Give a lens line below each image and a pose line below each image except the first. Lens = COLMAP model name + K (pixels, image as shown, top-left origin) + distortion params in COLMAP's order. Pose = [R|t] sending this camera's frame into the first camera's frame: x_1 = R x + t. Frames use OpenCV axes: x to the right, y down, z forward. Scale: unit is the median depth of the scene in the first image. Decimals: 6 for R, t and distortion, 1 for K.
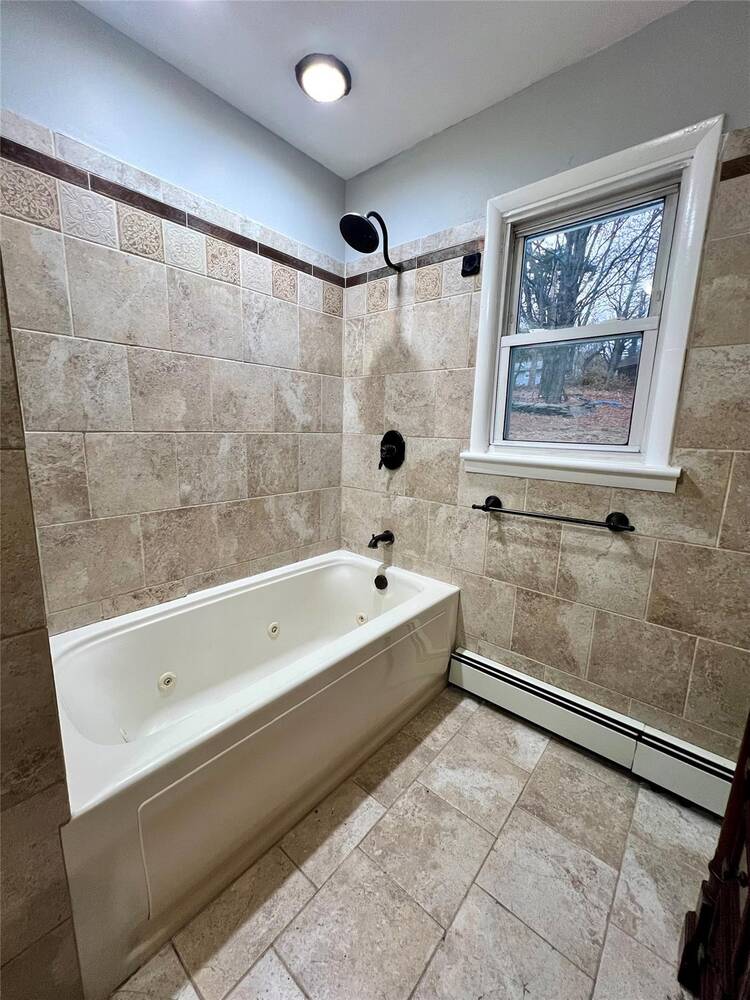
lens RADIAL K [[396.1, 0, 374.7], [0, 396.1, 499.6], [0, 0, 1]] dist [-0.001298, 0.000070]
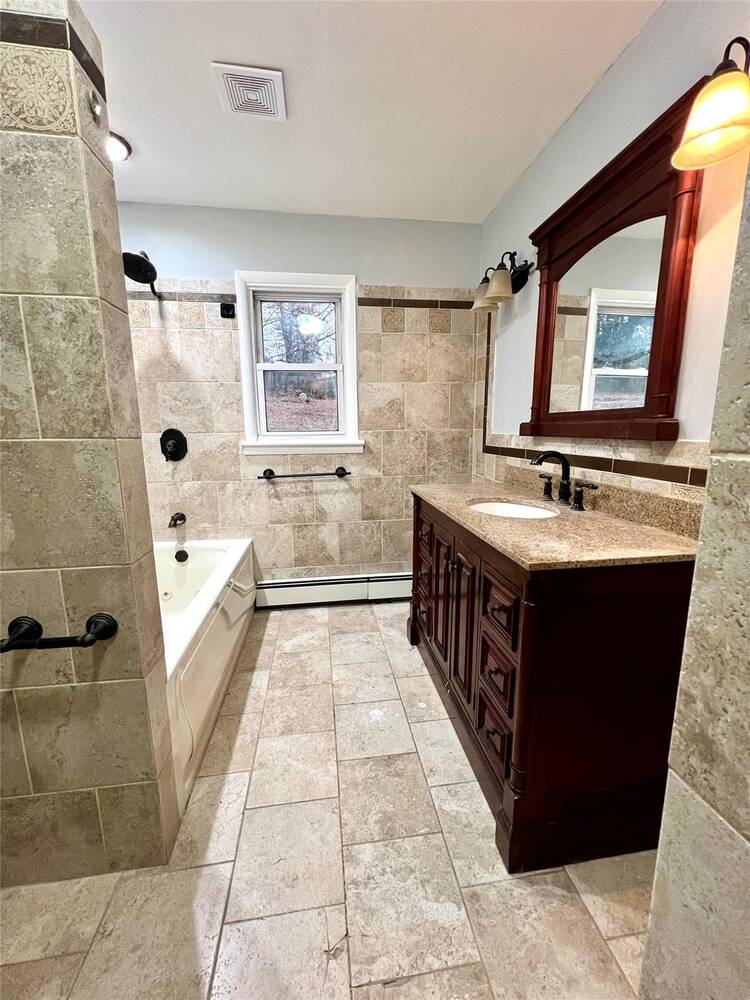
lens RADIAL K [[396.1, 0, 374.4], [0, 396.1, 498.4], [0, 0, 1]] dist [-0.001298, 0.000070]
pose [[0.663401, -0.164122, 0.730044, -0.592051], [0.164142, 0.983805, 0.072012, 0.063313], [-0.730039, 0.072058, 0.679596, -0.330512]]
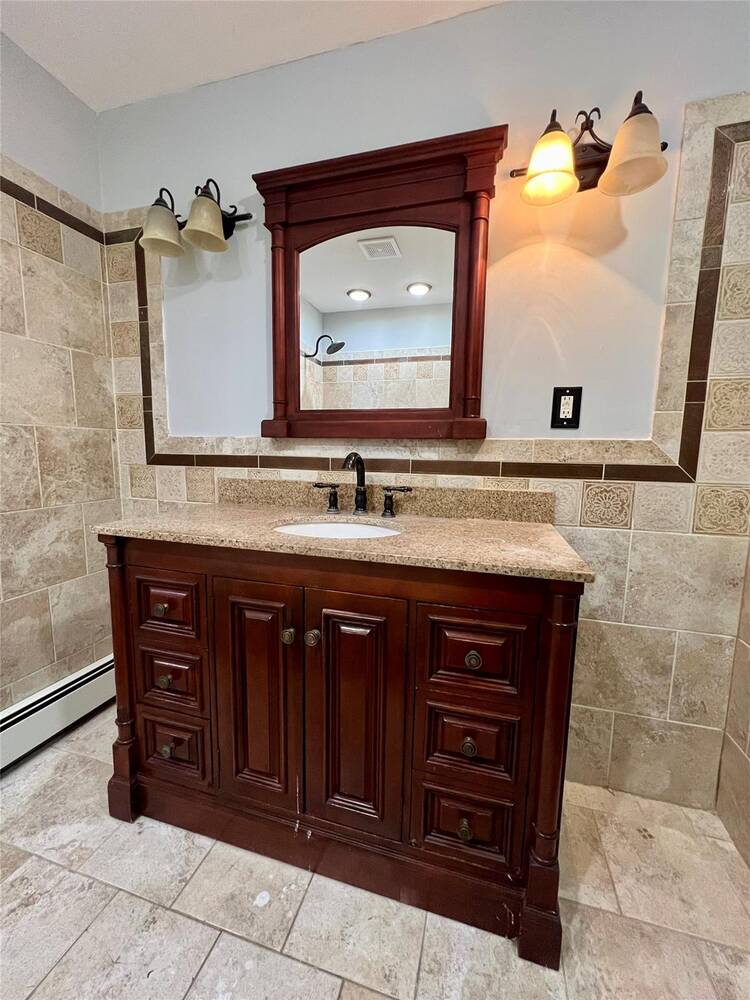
lens RADIAL K [[396.1, 0, 374.6], [0, 396.1, 499.8], [0, 0, 1]] dist [-0.001298, 0.000070]
pose [[-0.410705, -0.144145, 0.900302, -0.333781], [0.140599, 0.965601, 0.218740, 0.010466], [-0.900862, 0.216420, -0.376311, 0.309435]]
